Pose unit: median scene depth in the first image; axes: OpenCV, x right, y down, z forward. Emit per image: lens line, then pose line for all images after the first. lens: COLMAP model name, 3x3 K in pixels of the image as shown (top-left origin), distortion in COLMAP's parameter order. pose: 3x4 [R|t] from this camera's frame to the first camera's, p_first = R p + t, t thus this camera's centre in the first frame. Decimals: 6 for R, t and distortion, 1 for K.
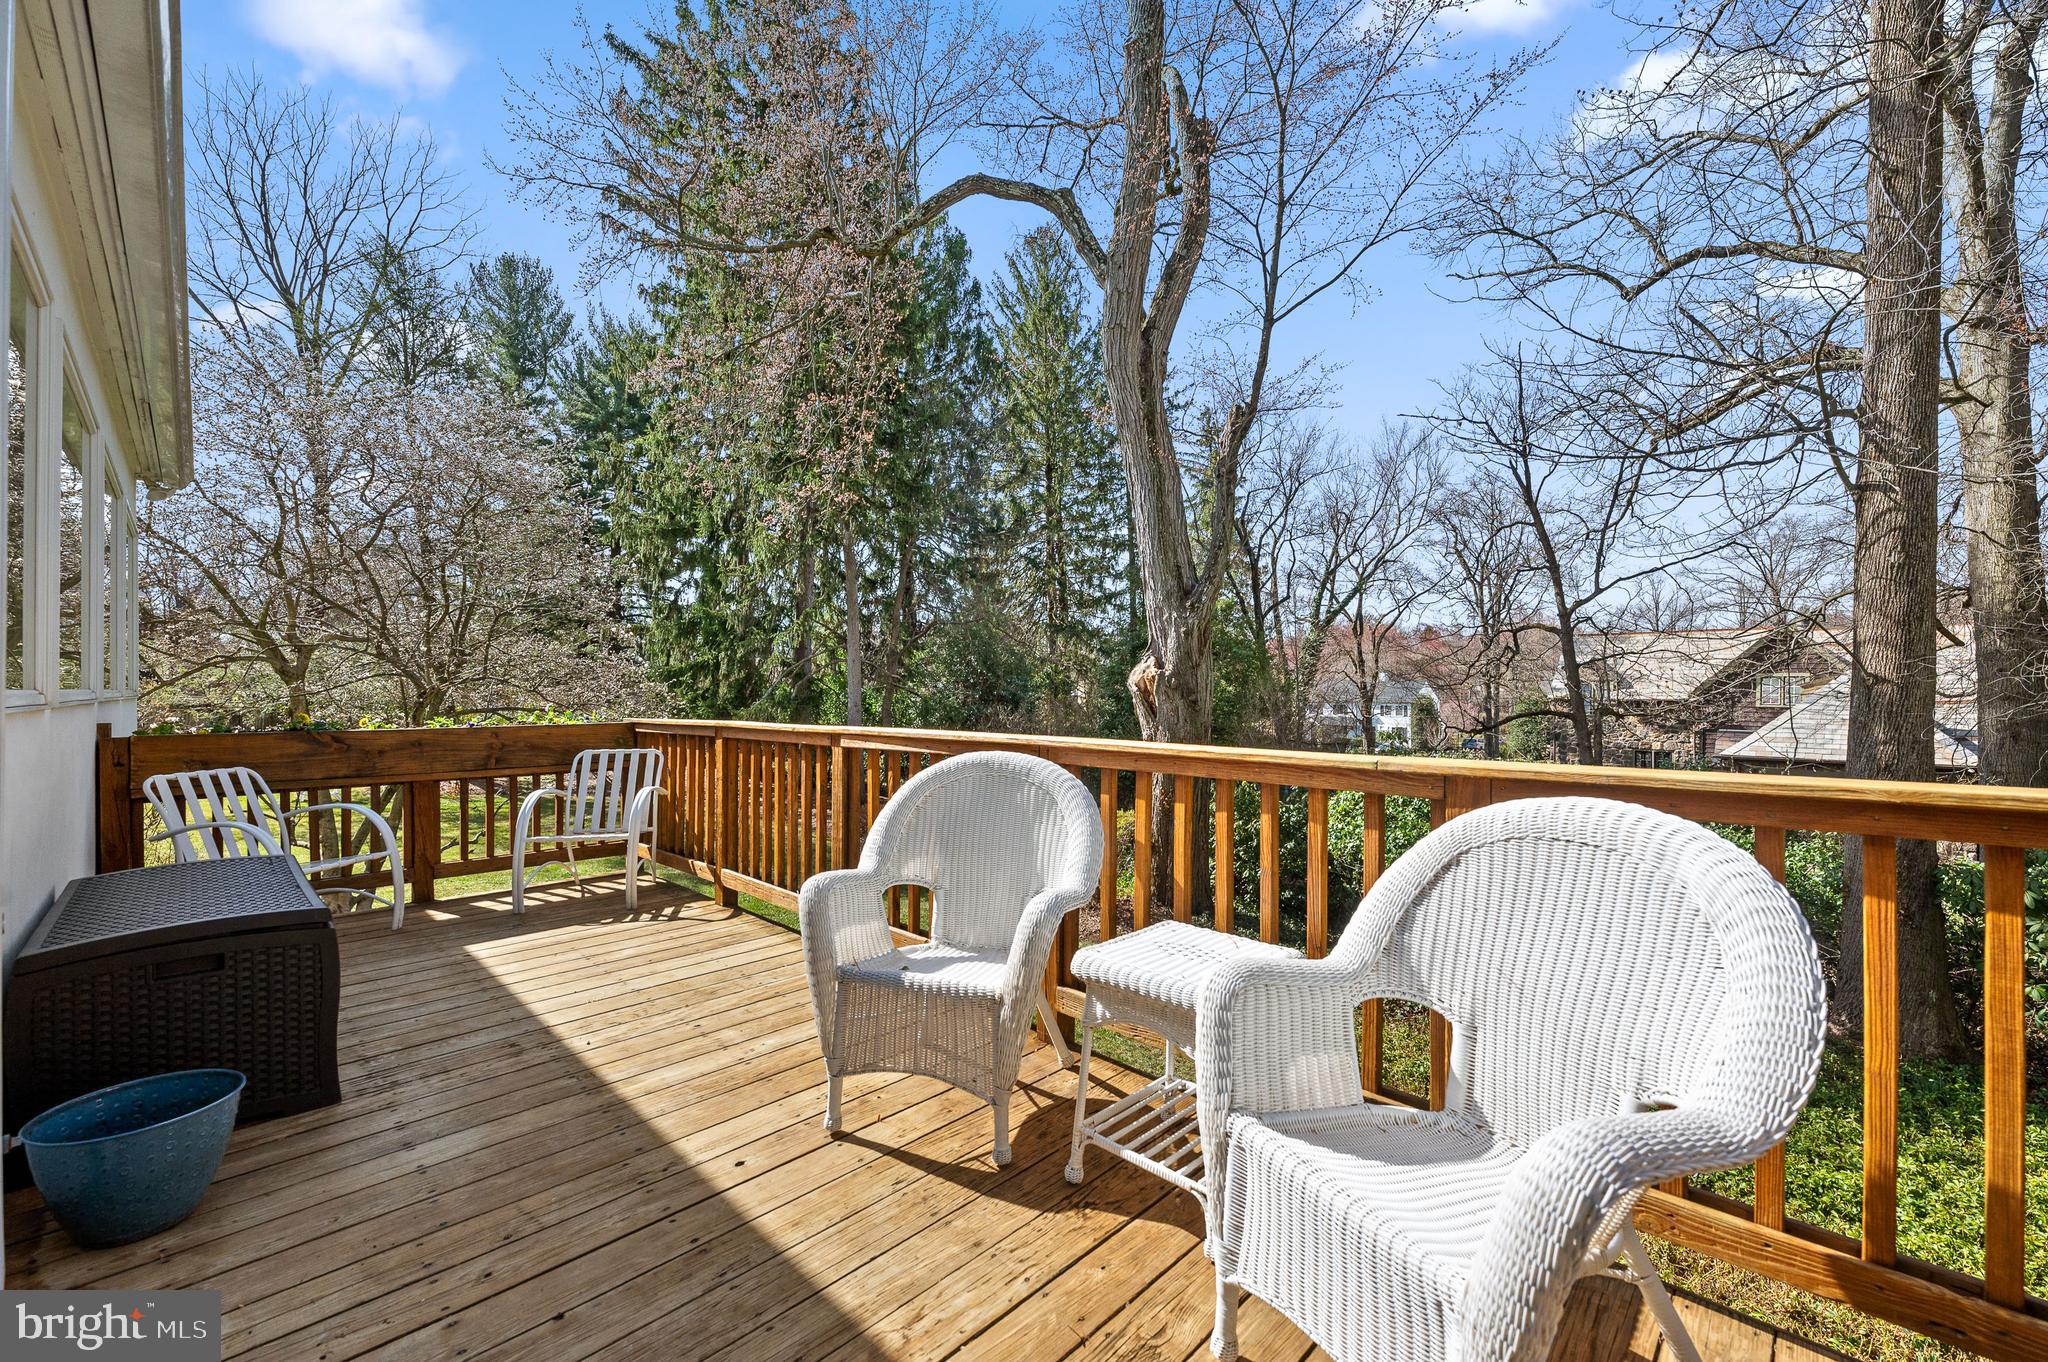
lens RADIAL K [[826.9, 0, 1026.3], [0, 826.9, 684.4], [0, 0, 1]] dist [-0.001716, 0.000510]
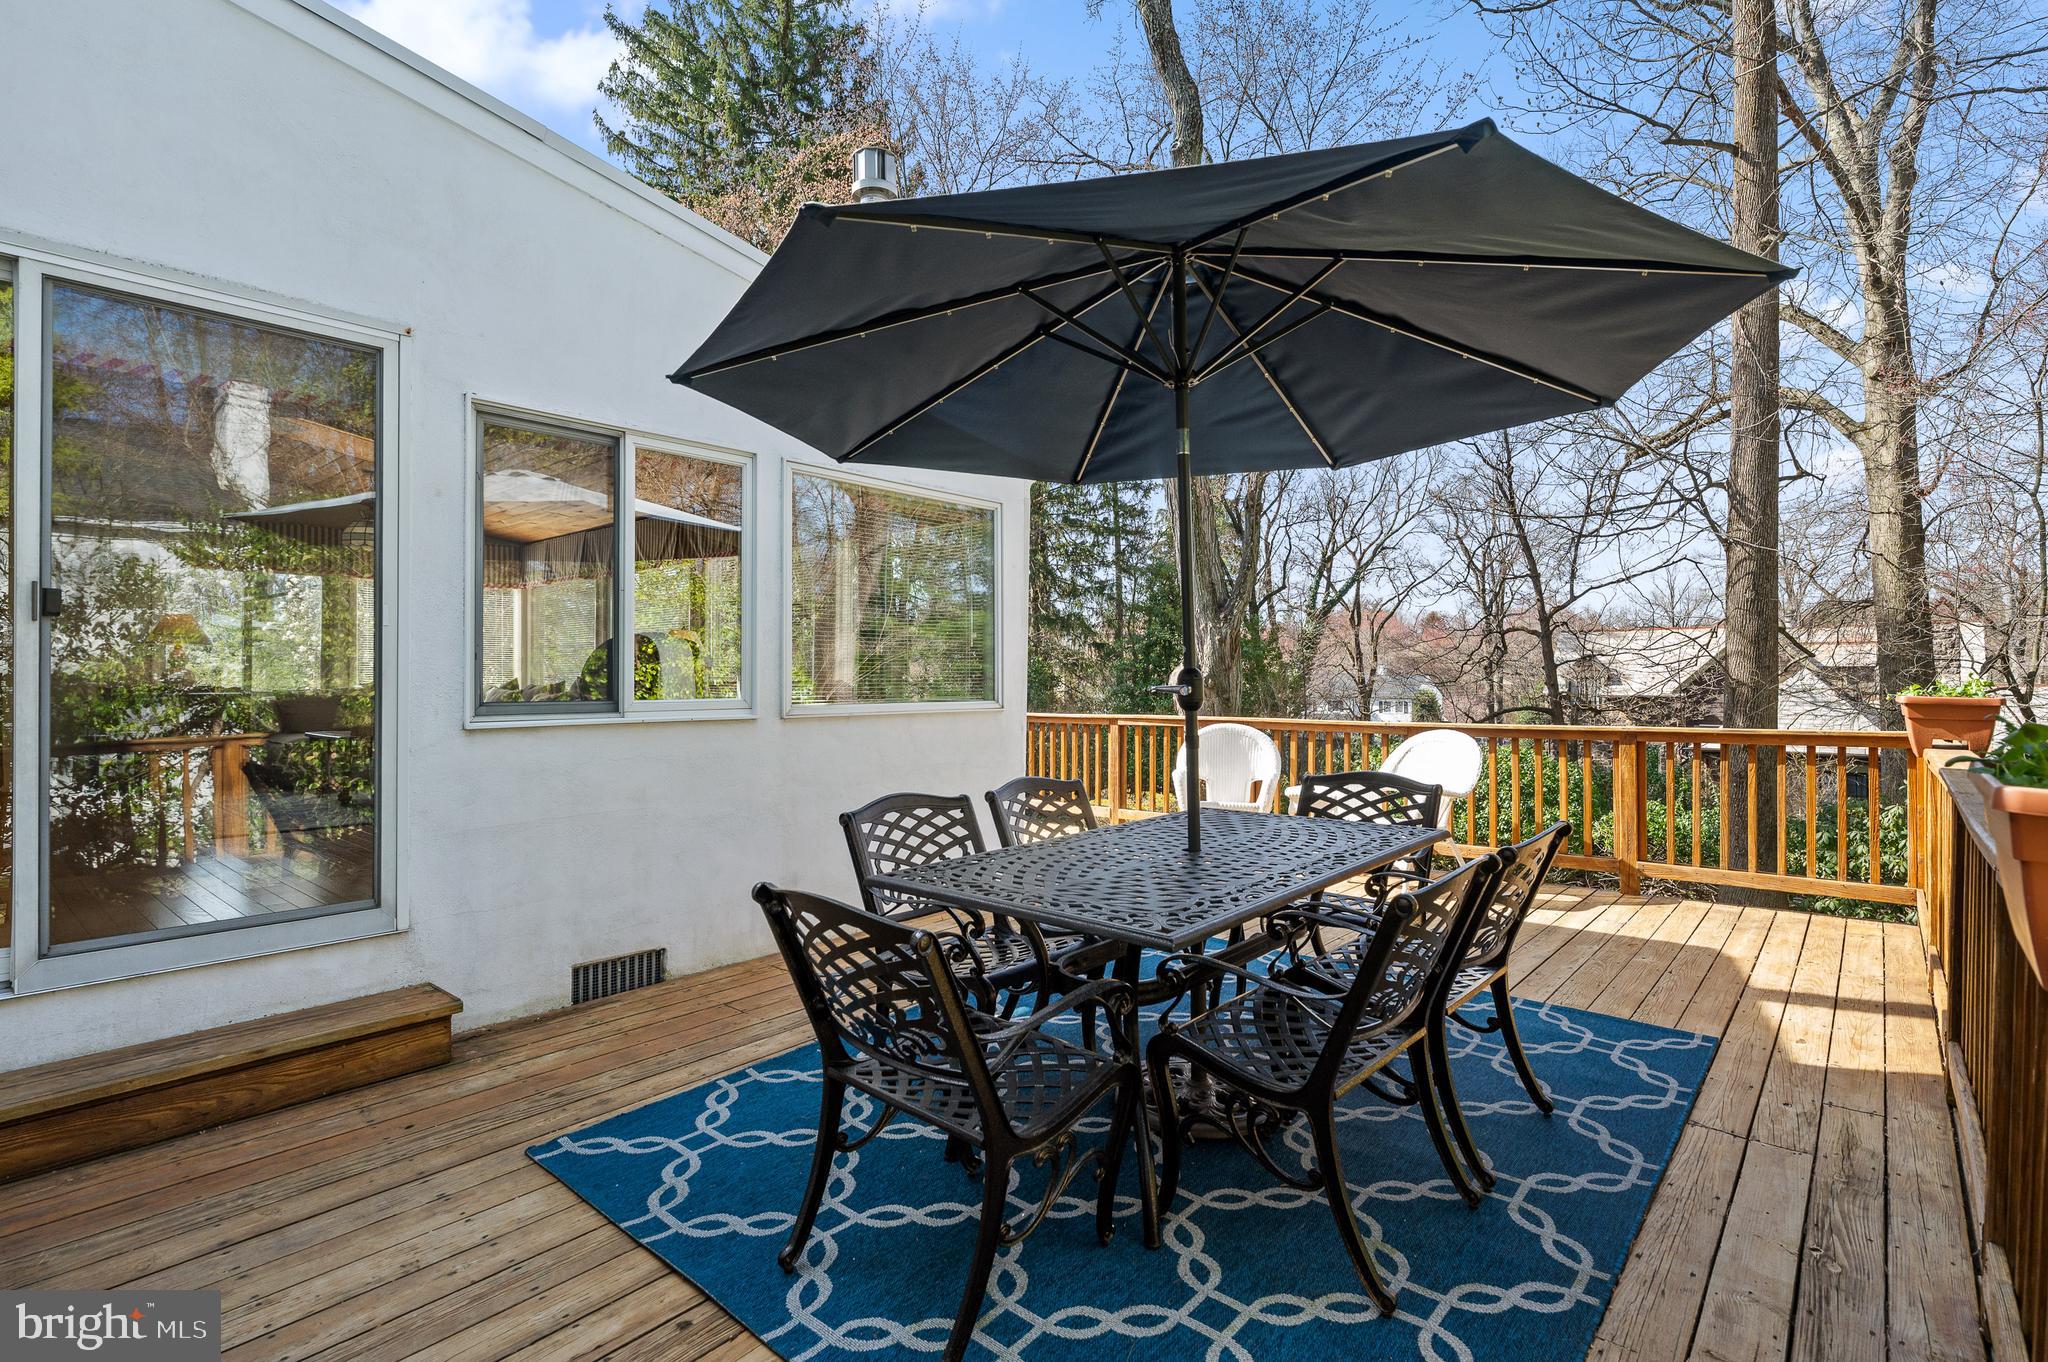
lens RADIAL K [[947.4, 0, 1044.2], [0, 947.4, 671.8], [0, 0, 1]] dist [-0.002553, 0.000104]
pose [[0.997875, 0.001380, 0.065145, -0.034530], [-0.000987, 0.999981, -0.006054, -0.002333], [-0.065152, 0.005977, 0.997857, -0.078269]]
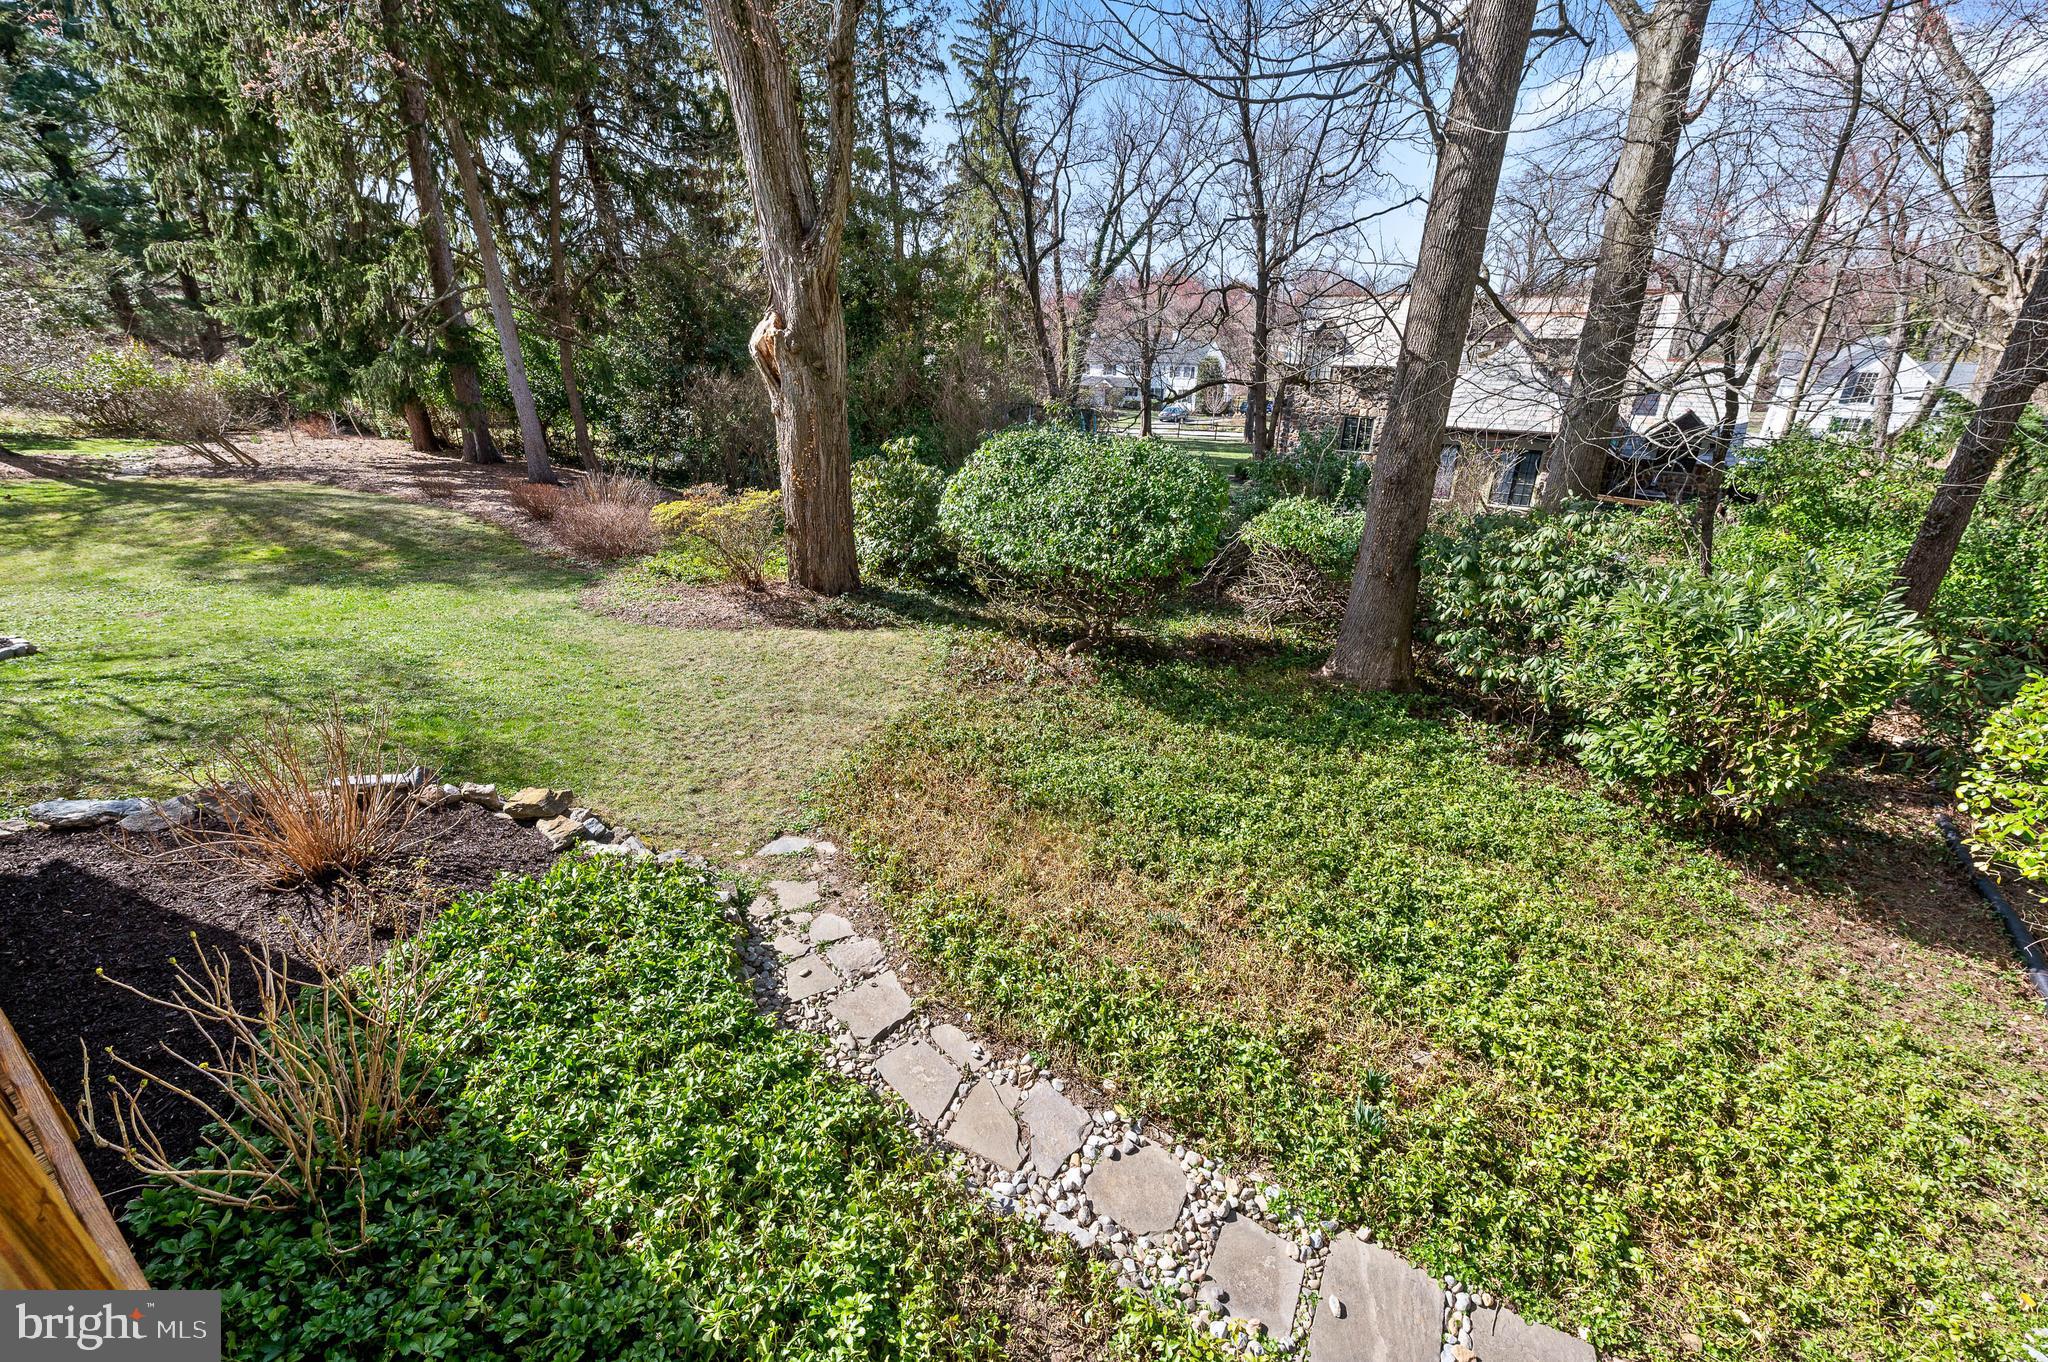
lens RADIAL K [[826.9, 0, 1011.9], [0, 826.9, 687.4], [0, 0, 1]] dist [-0.001716, 0.000510]
pose [[0.975505, -0.070820, 0.208267, 0.046965], [-0.015749, 0.921846, 0.387235, -0.002696], [-0.219414, -0.381030, 0.898150, 0.002522]]
